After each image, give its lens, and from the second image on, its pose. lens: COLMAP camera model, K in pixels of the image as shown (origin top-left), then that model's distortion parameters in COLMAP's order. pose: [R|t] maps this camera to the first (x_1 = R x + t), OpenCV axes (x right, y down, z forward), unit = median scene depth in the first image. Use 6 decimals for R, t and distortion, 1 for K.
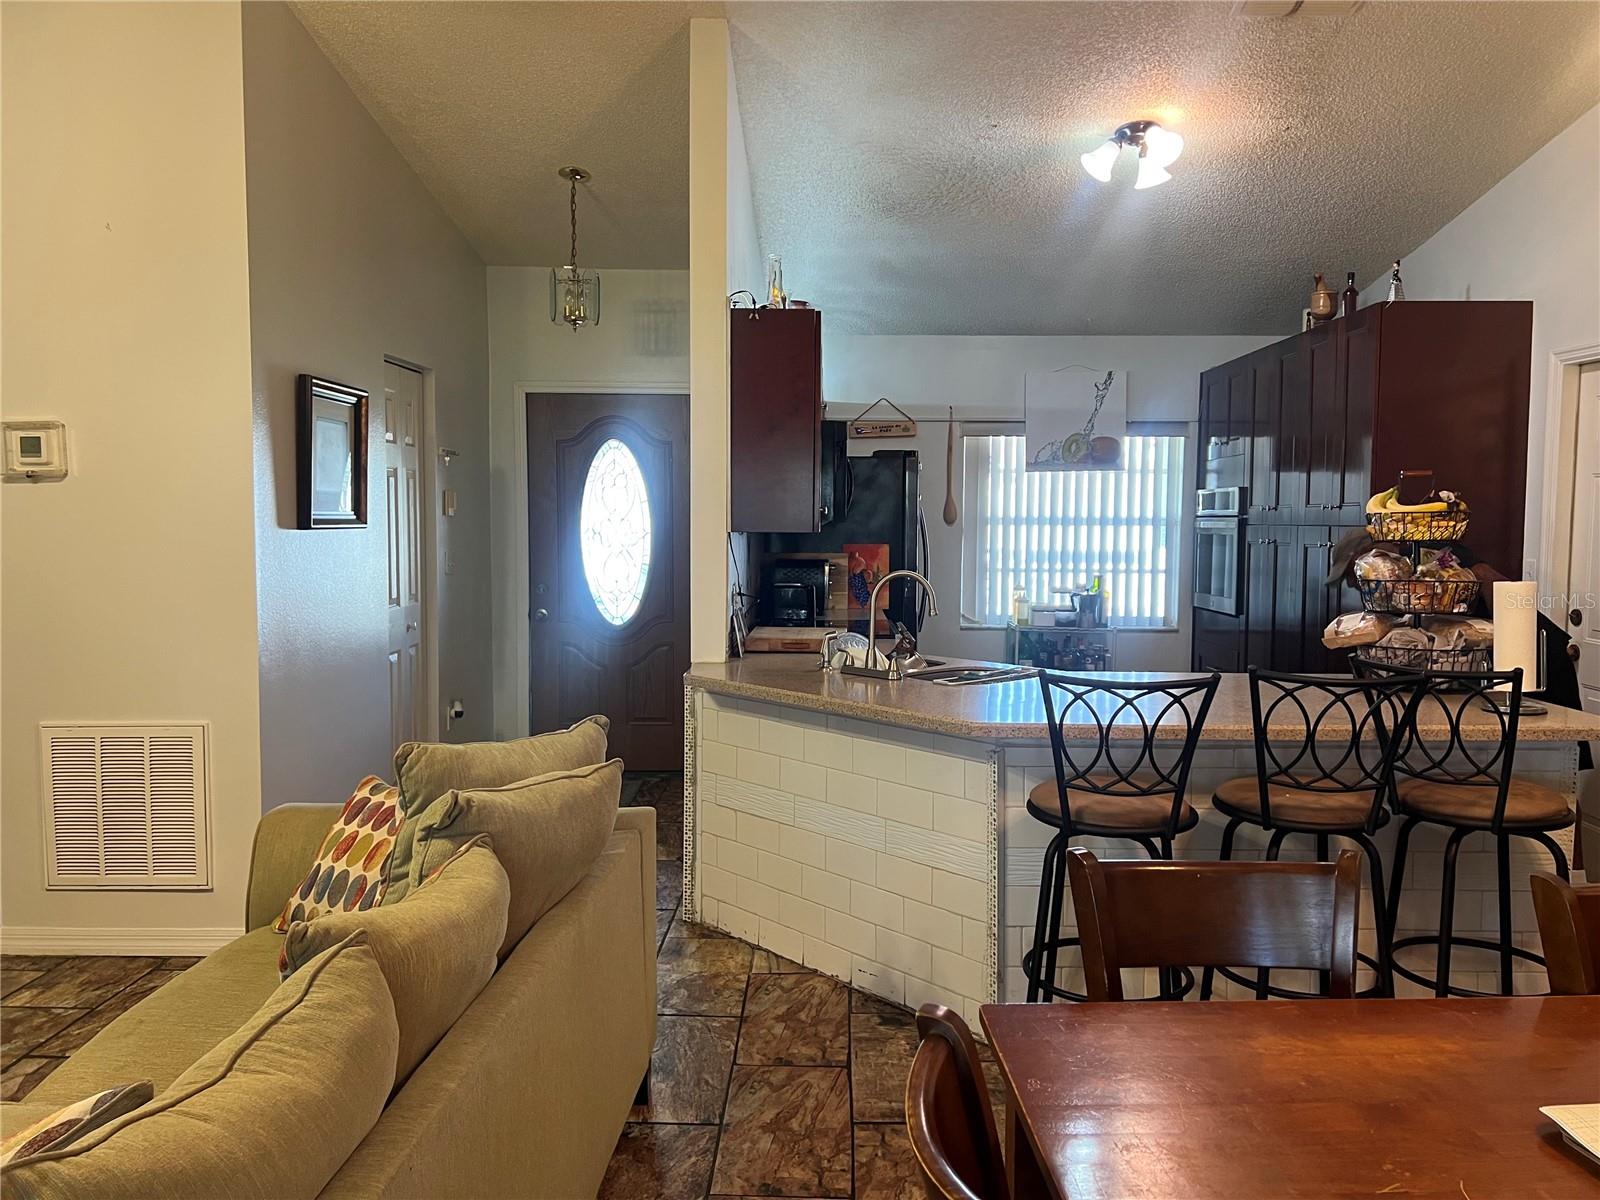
lens RADIAL K [[1201.0, 0, 827.1], [0, 1201.0, 597.0], [0, 0, 1]] dist [0.114877, -0.119490]
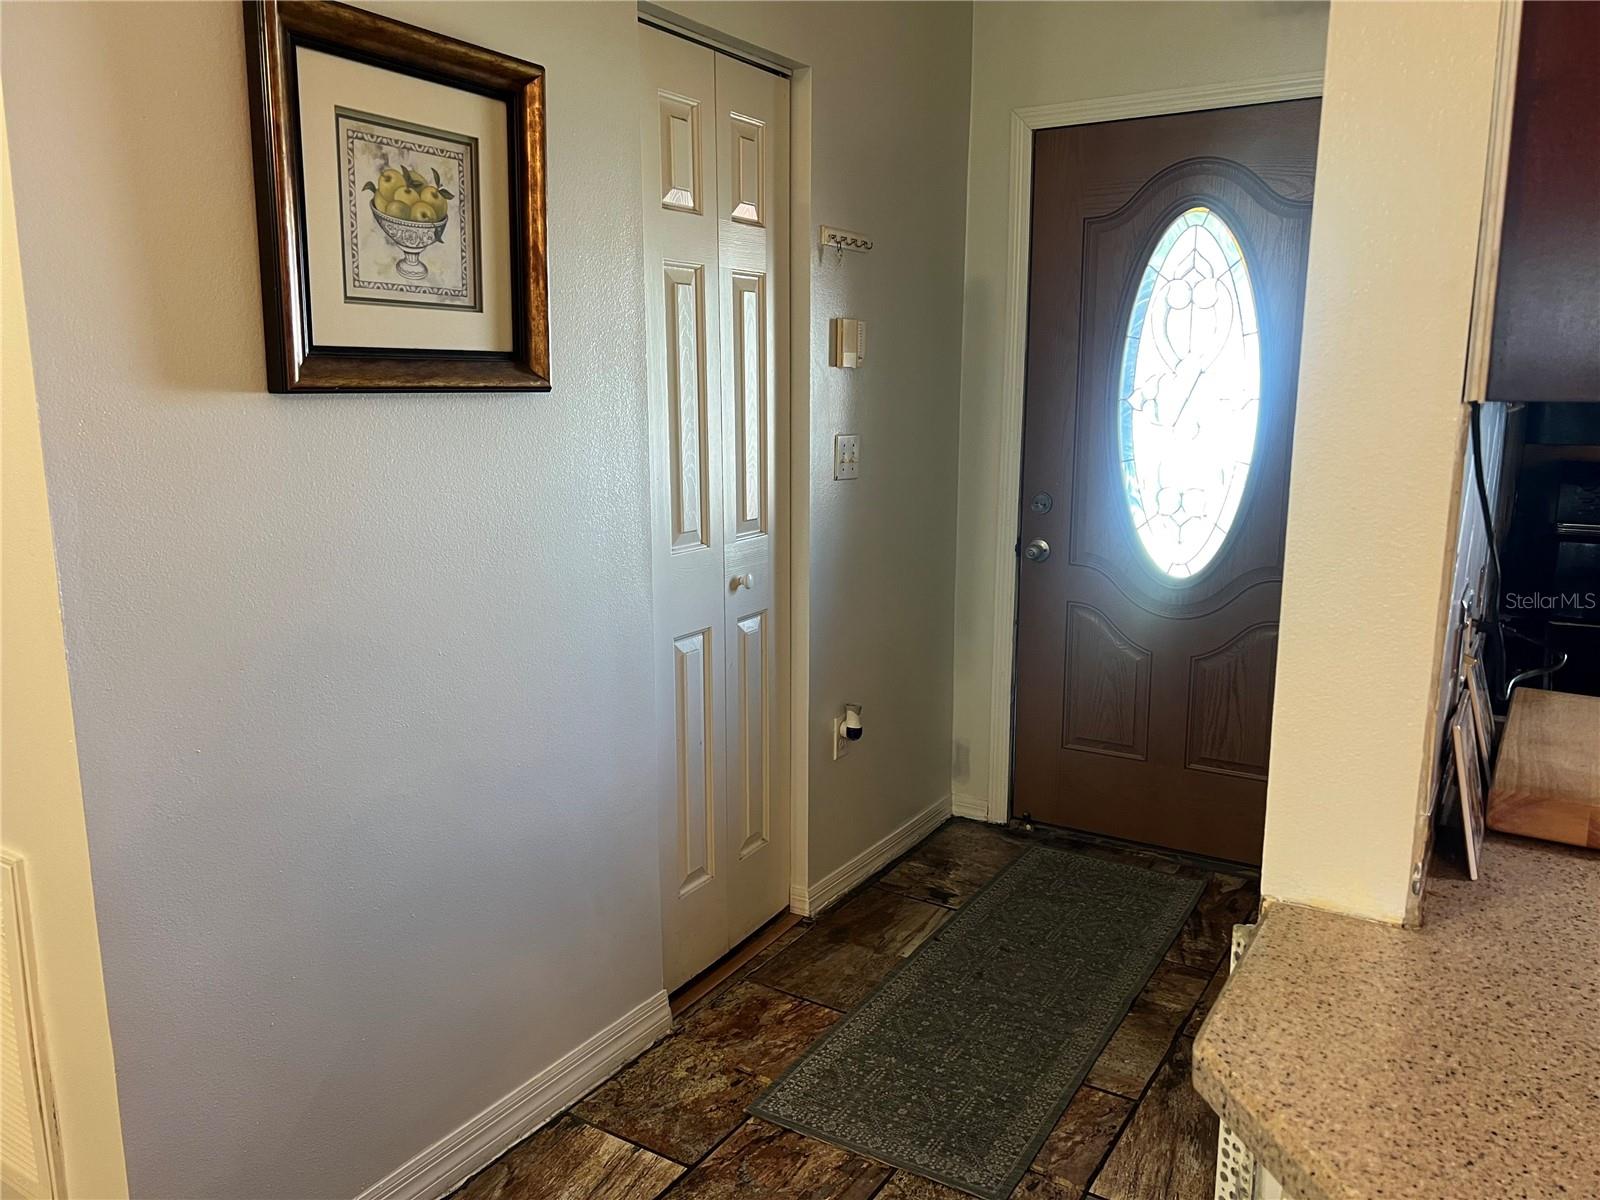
lens RADIAL K [[1215.6, 0, 800.0], [0, 1215.6, 600.0], [0, 0, 1]] dist [0.111734, -0.131032]
pose [[0.856952, 0.087579, -0.507900, -0.039296], [-0.030959, 0.992424, 0.118891, -0.022963], [0.514465, -0.086160, 0.853172, 0.418698]]
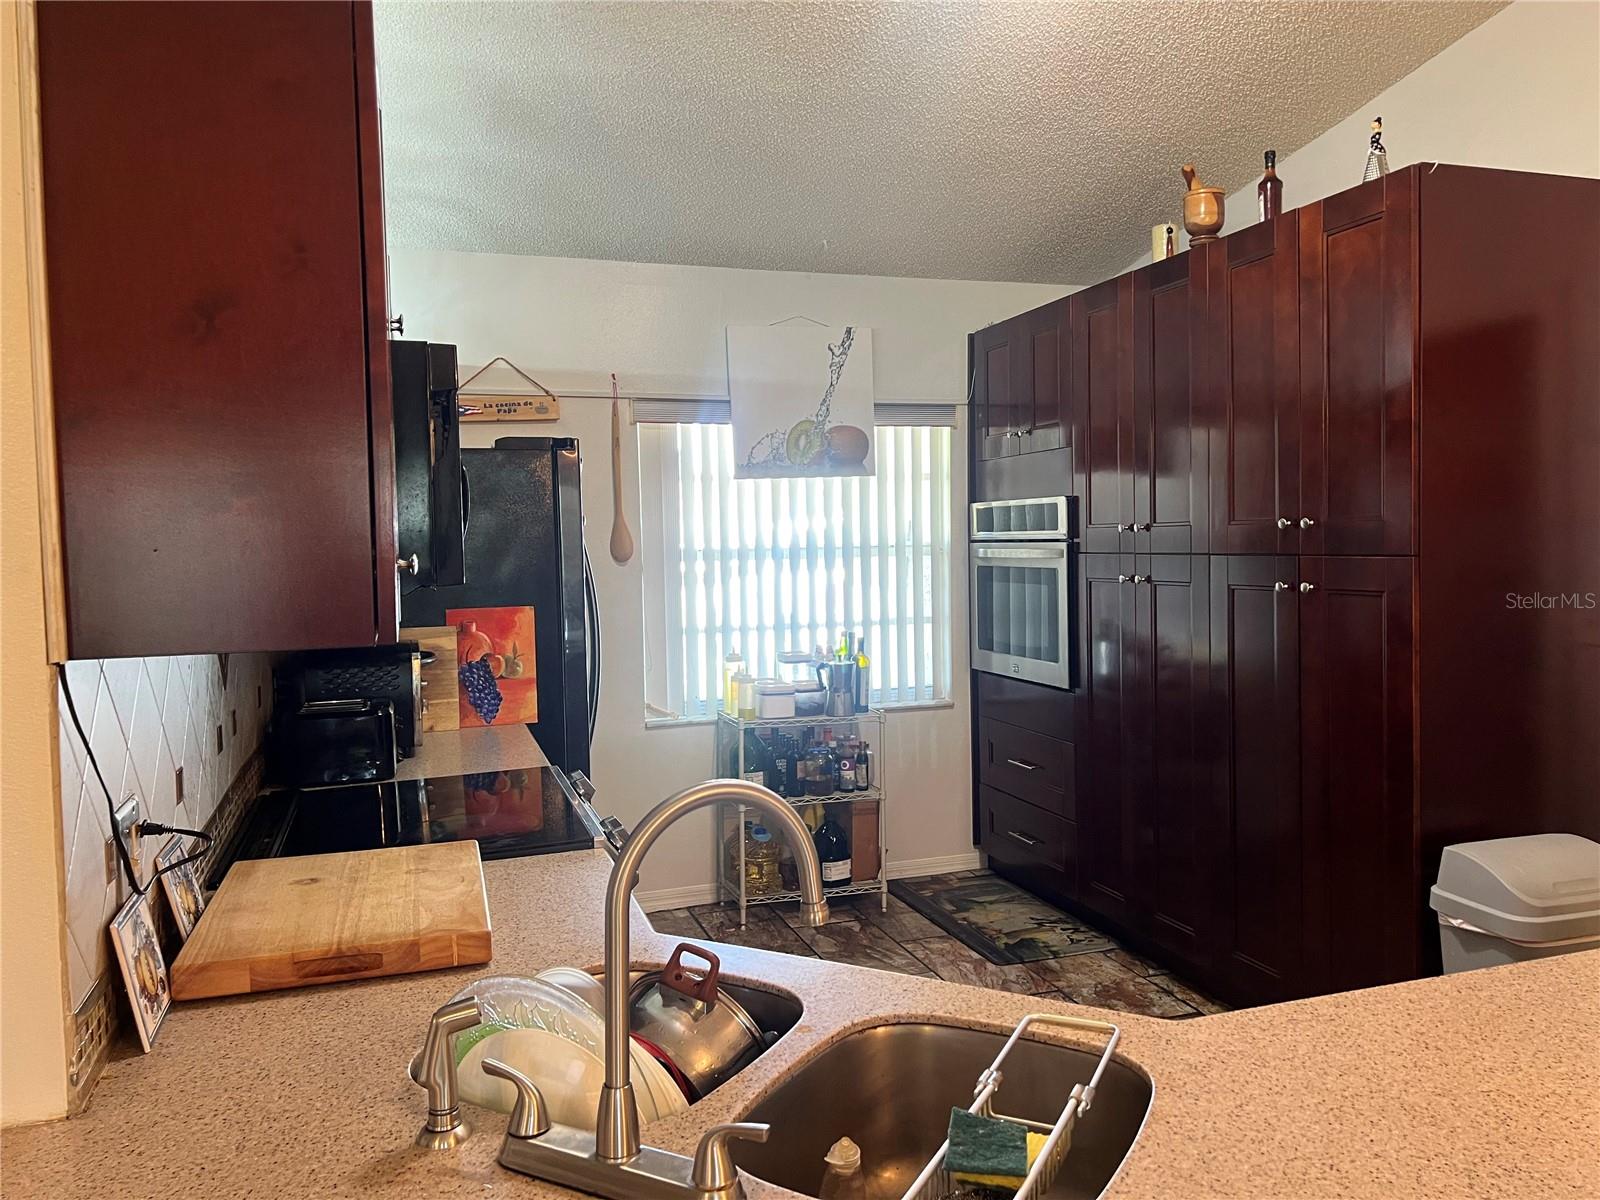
lens RADIAL K [[1201.0, 0, 827.1], [0, 1201.0, 597.0], [0, 0, 1]] dist [0.114877, -0.119490]
pose [[0.944237, -0.043270, 0.326412, -0.002343], [0.048594, 0.998785, -0.008169, -0.033362], [-0.325662, 0.023575, 0.945192, 0.384630]]
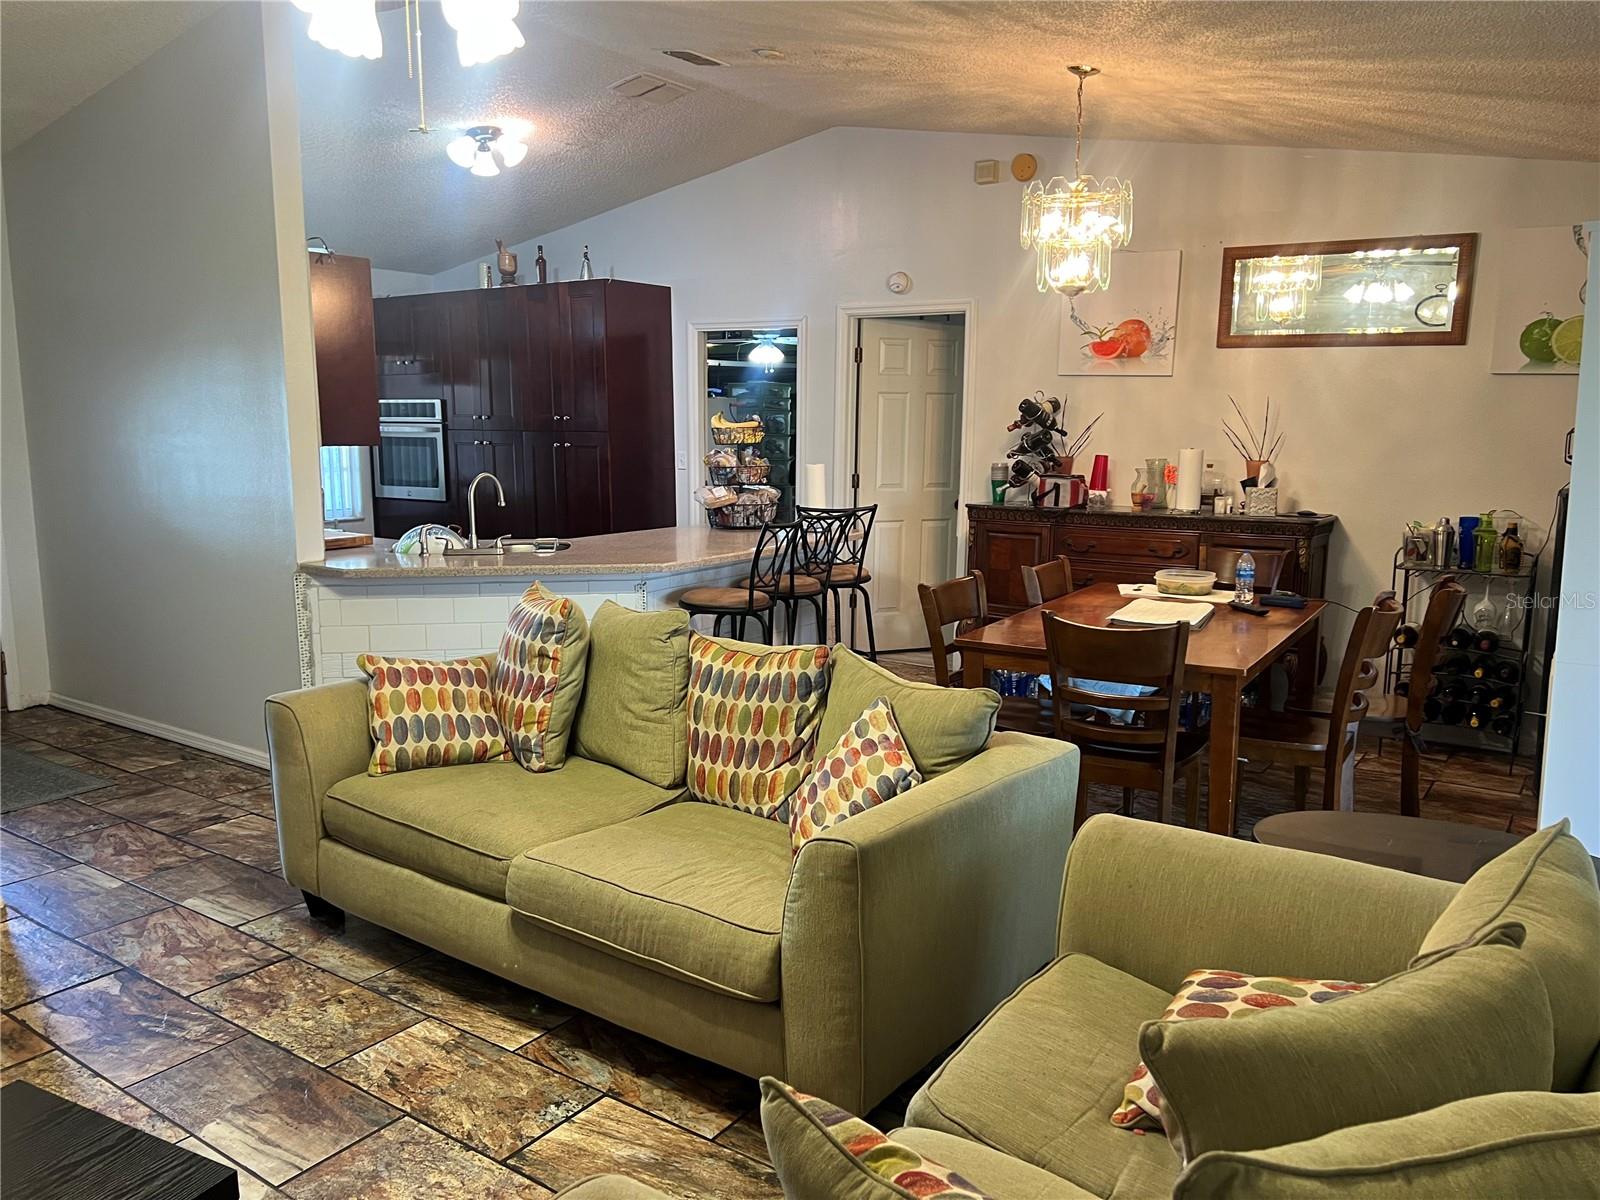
lens RADIAL K [[1201.0, 0, 827.1], [0, 1201.0, 597.0], [0, 0, 1]] dist [0.114877, -0.119490]
pose [[0.559542, -0.130484, 0.818466, -0.452885], [0.057516, 0.991262, 0.118711, -0.012815], [-0.826804, -0.019349, 0.562158, -0.039912]]
